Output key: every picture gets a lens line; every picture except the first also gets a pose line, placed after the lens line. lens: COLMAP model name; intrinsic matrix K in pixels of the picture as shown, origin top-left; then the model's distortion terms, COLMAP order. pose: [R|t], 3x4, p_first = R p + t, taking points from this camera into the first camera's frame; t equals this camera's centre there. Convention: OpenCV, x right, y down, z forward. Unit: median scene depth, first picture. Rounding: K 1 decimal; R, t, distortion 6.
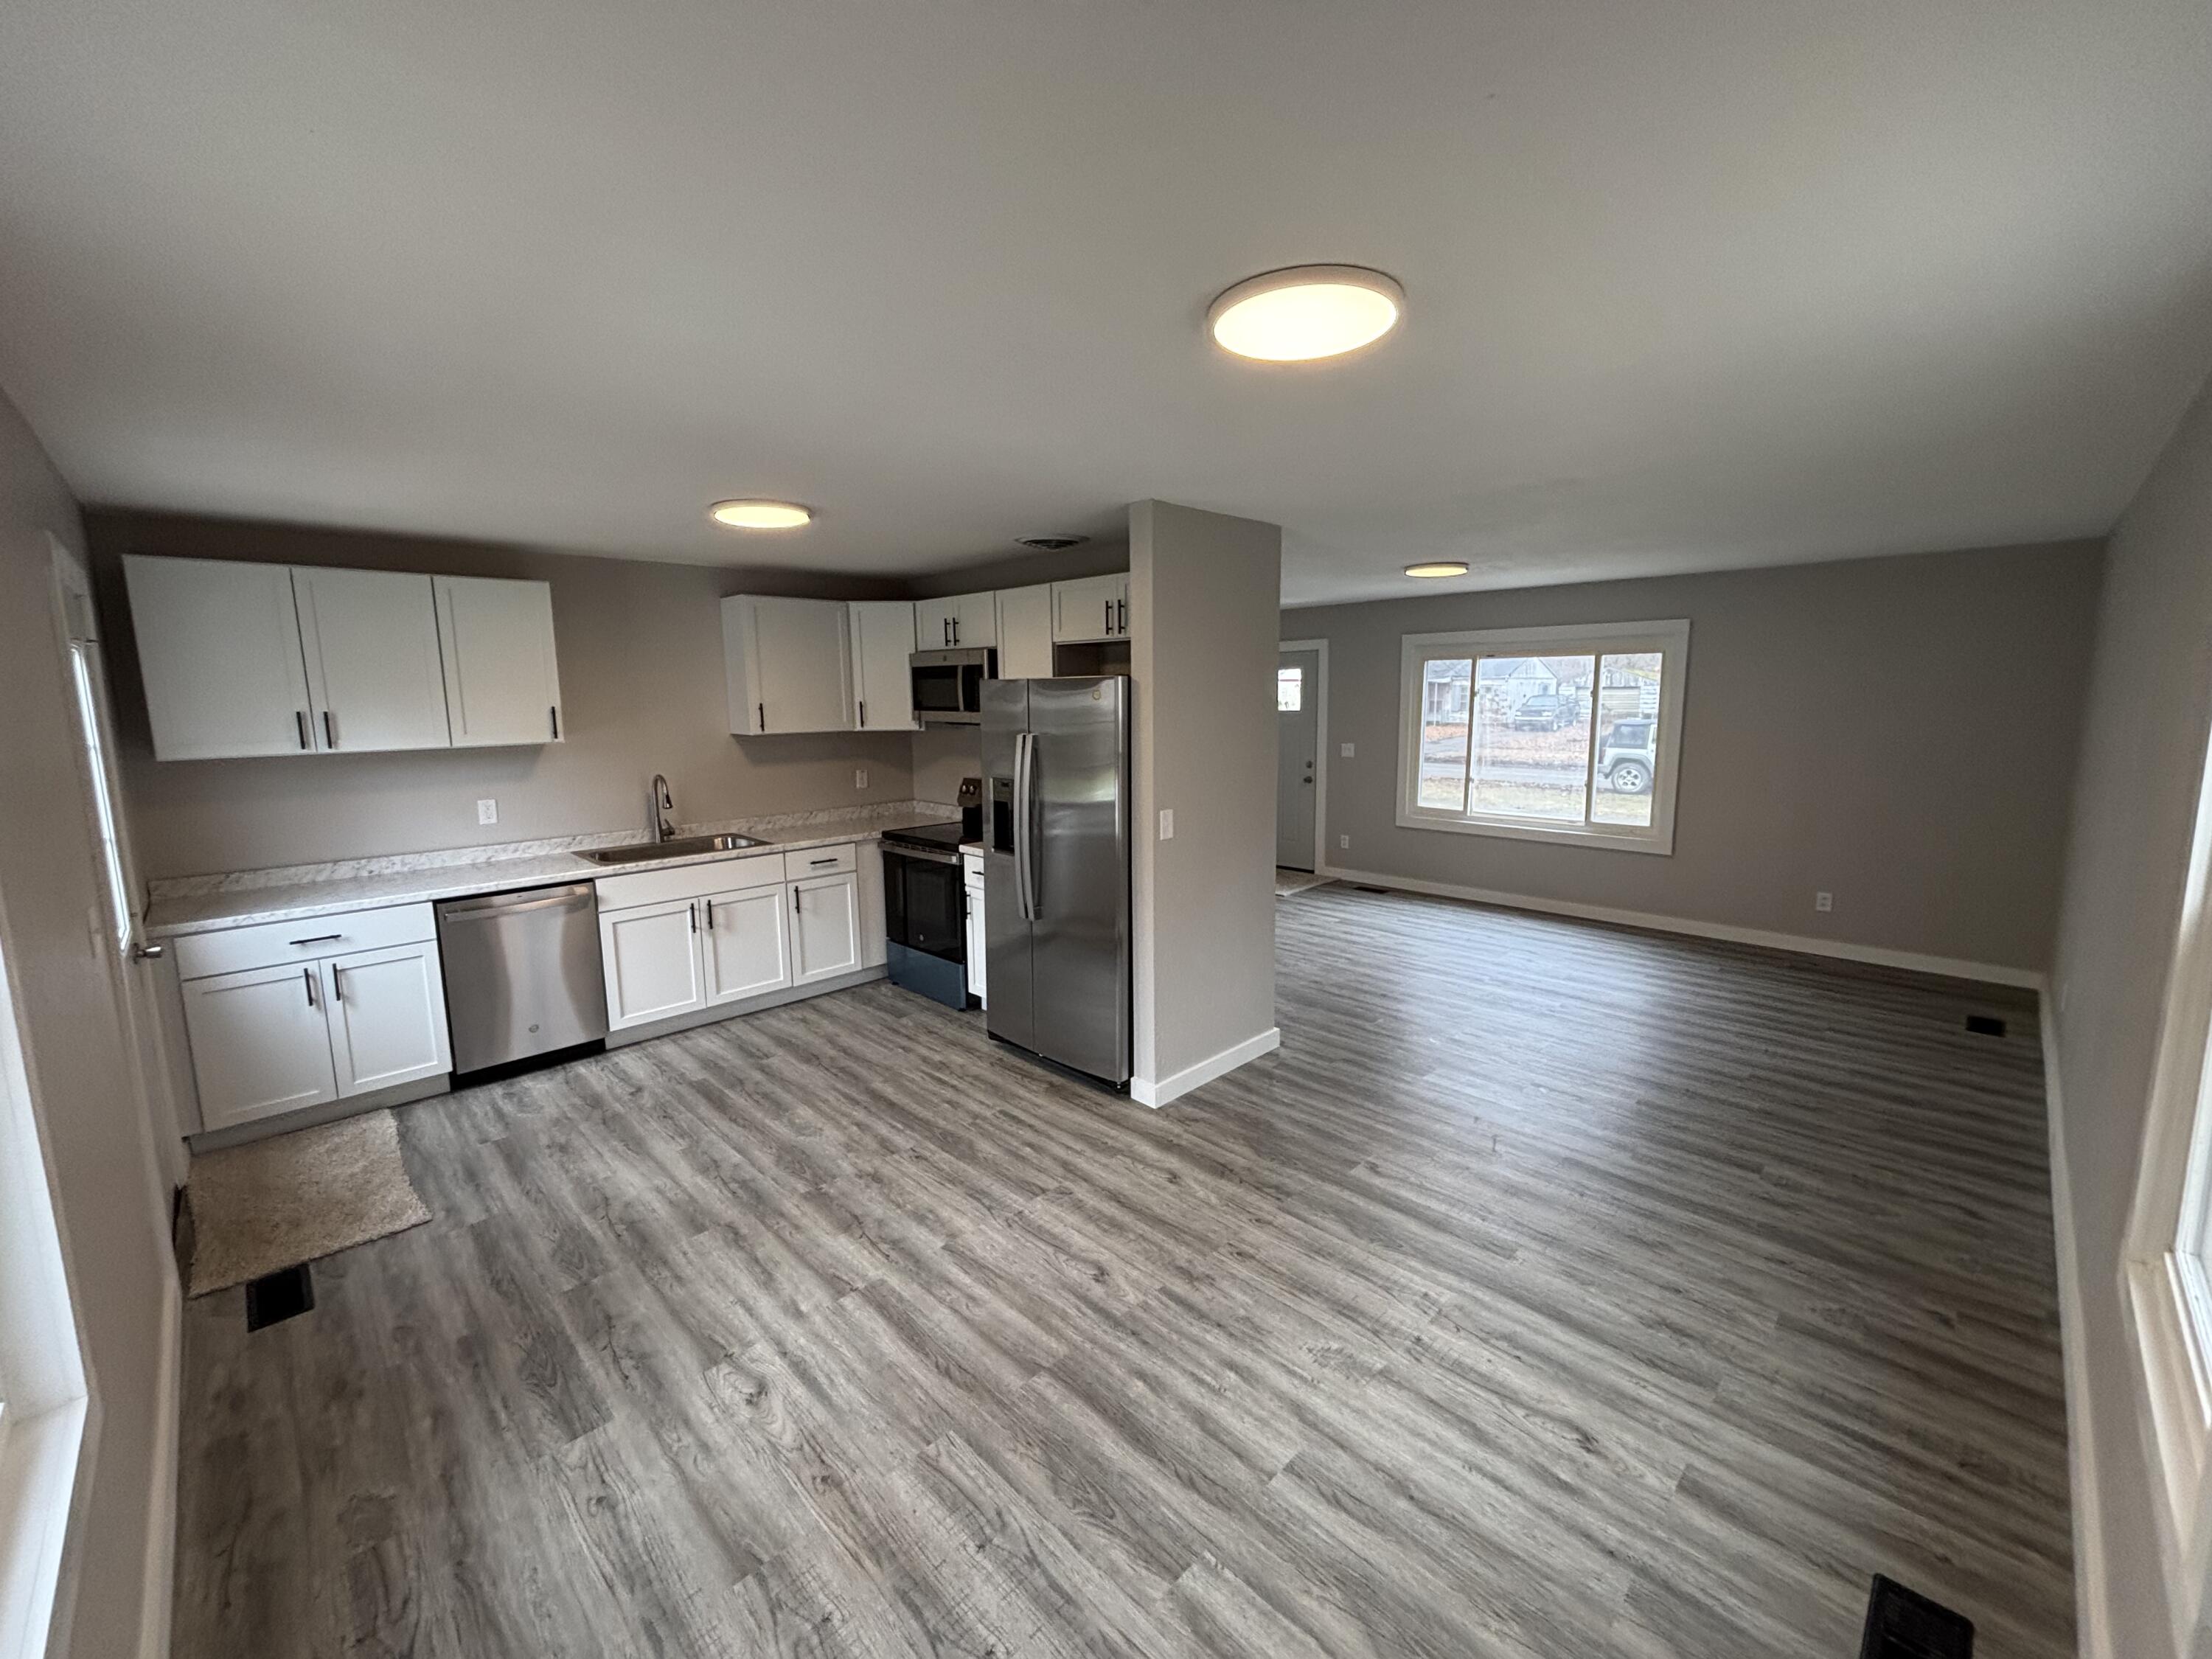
lens RADIAL K [[891.6, 0, 1106.0], [0, 891.6, 829.5], [0, 0, 1]] dist [-0.001188, -0.000311]
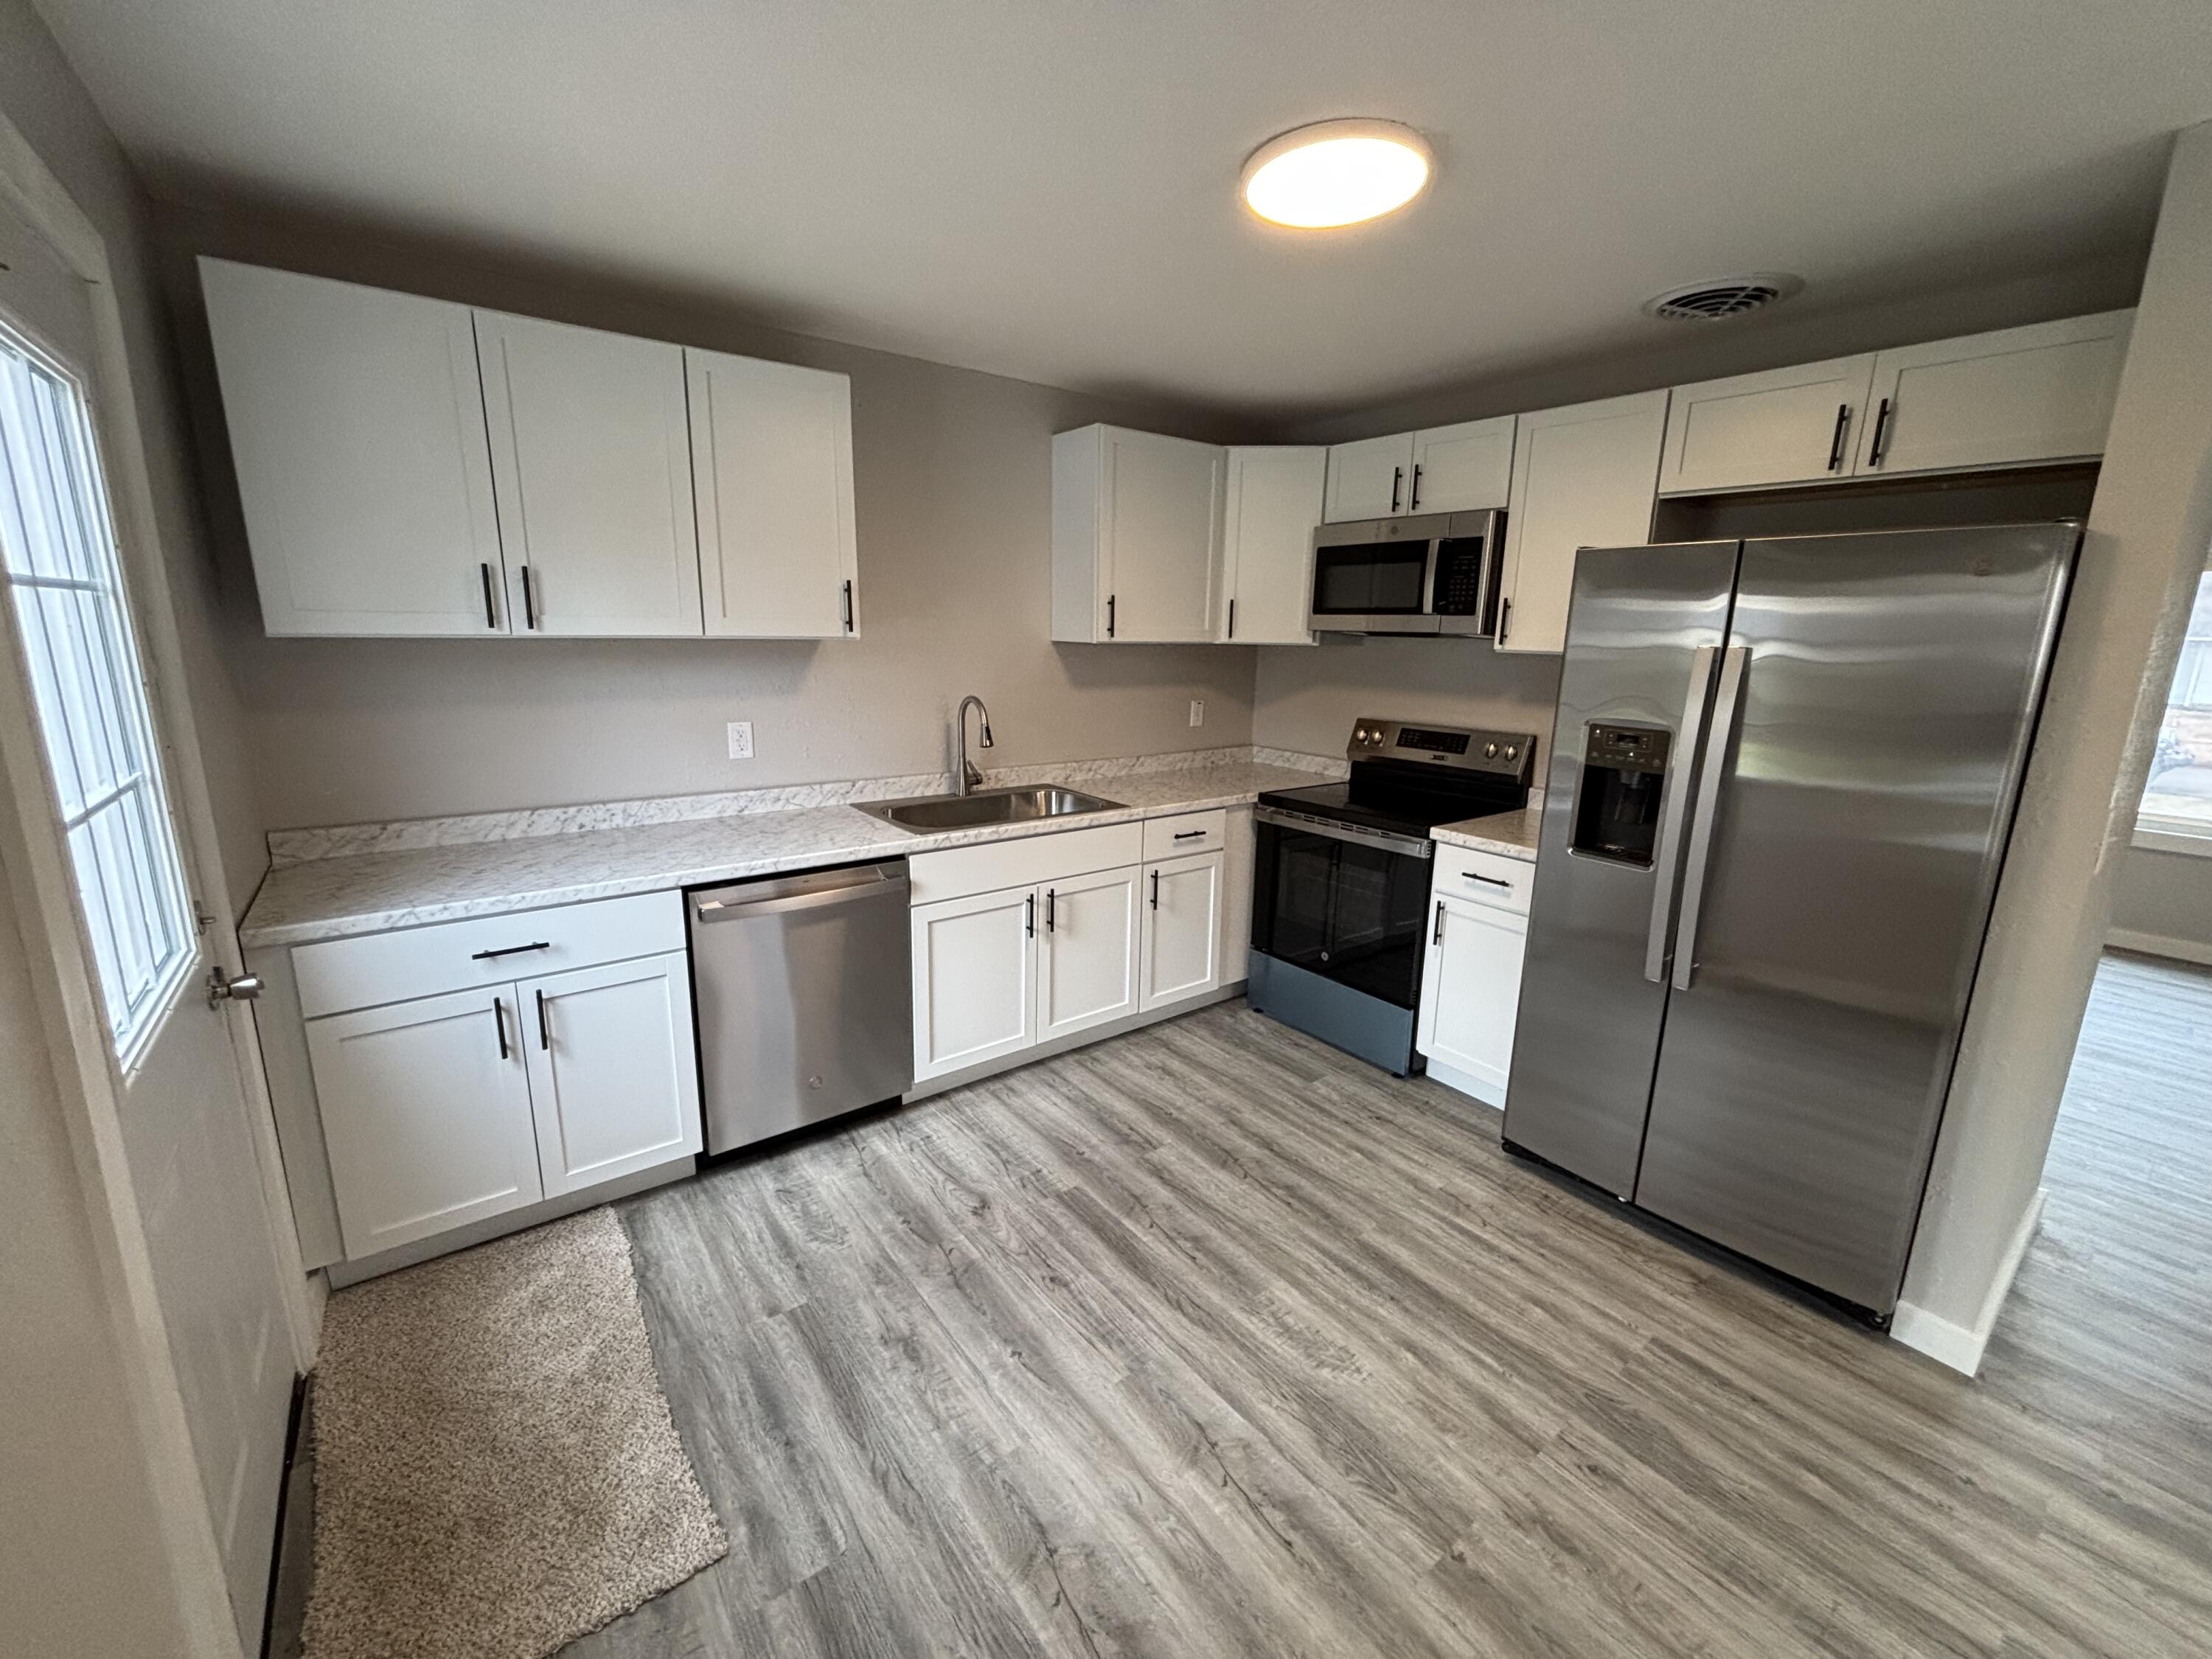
lens RADIAL K [[891.6, 0, 1106.0], [0, 891.6, 829.5], [0, 0, 1]] dist [-0.001188, -0.000311]
pose [[0.991528, 0.059290, -0.115575, -0.363453], [-0.051061, 0.996031, 0.072901, -0.016721], [0.119438, -0.066382, 0.990620, 0.392015]]
